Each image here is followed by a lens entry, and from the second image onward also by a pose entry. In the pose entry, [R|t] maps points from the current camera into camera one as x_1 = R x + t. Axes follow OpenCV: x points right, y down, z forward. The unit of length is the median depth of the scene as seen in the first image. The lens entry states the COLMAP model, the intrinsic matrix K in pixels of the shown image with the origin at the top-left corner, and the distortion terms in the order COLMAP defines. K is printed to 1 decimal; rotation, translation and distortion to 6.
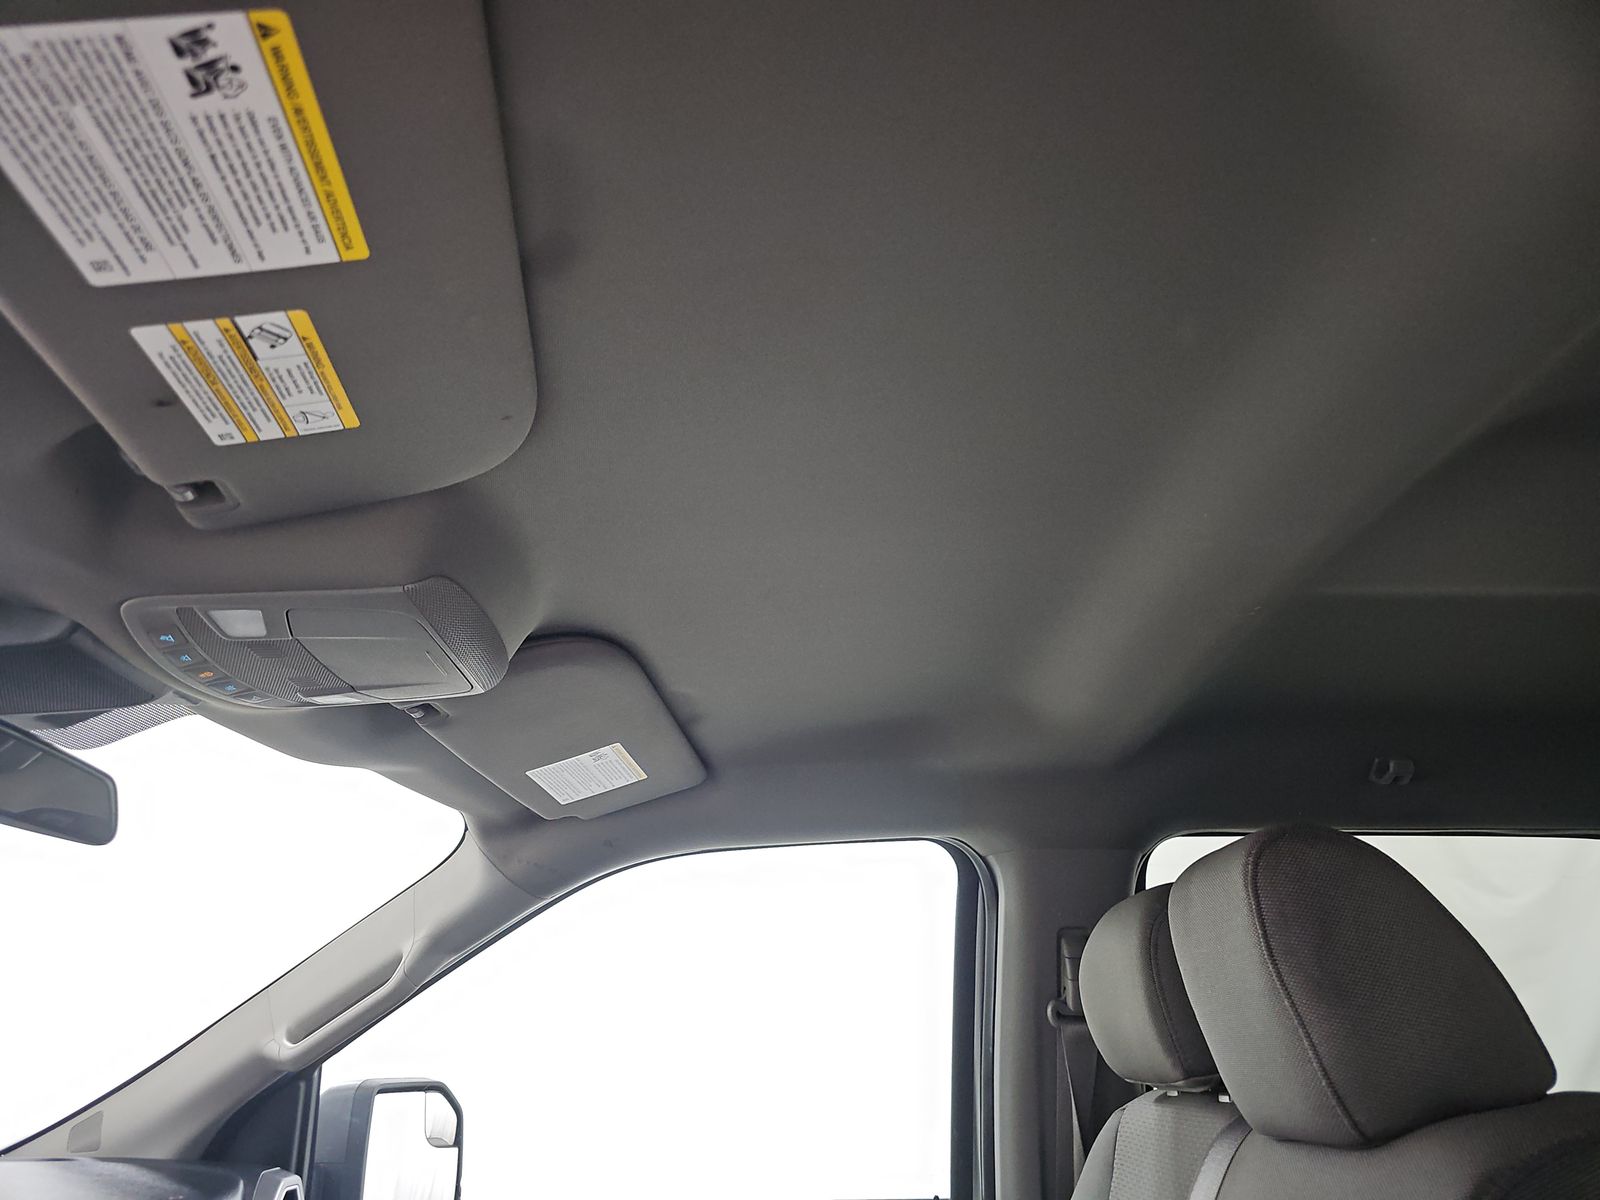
lens RADIAL K [[1044.9, 0, 800.0], [0, 1044.9, 600.0], [0, 0, 1]] dist [0.062408, -0.041947]
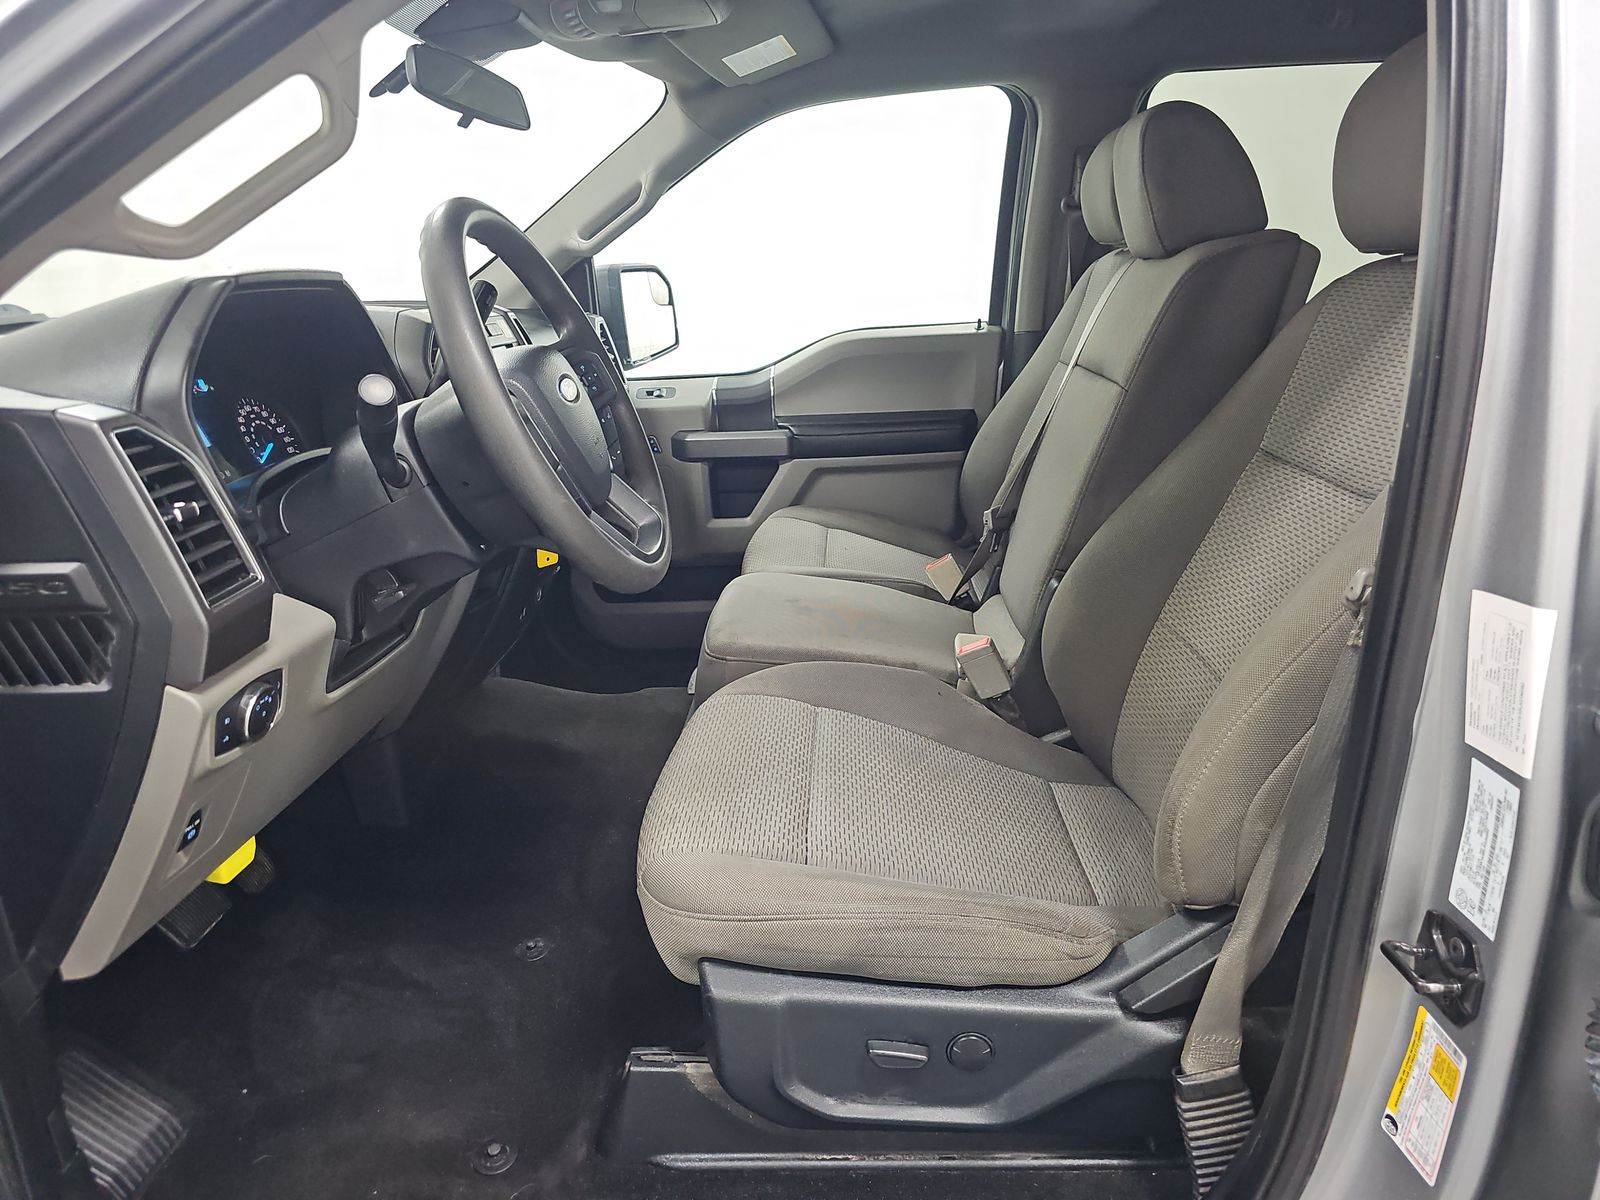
lens RADIAL K [[1051.2, 0, 806.8], [0, 1051.2, 599.4], [0, 0, 1]] dist [0.053925, -0.045055]
pose [[0.998344, -0.017184, -0.054907, -0.059921], [0.049170, 0.750359, 0.659200, -0.213030], [0.029872, -0.660808, 0.749961, -0.545026]]
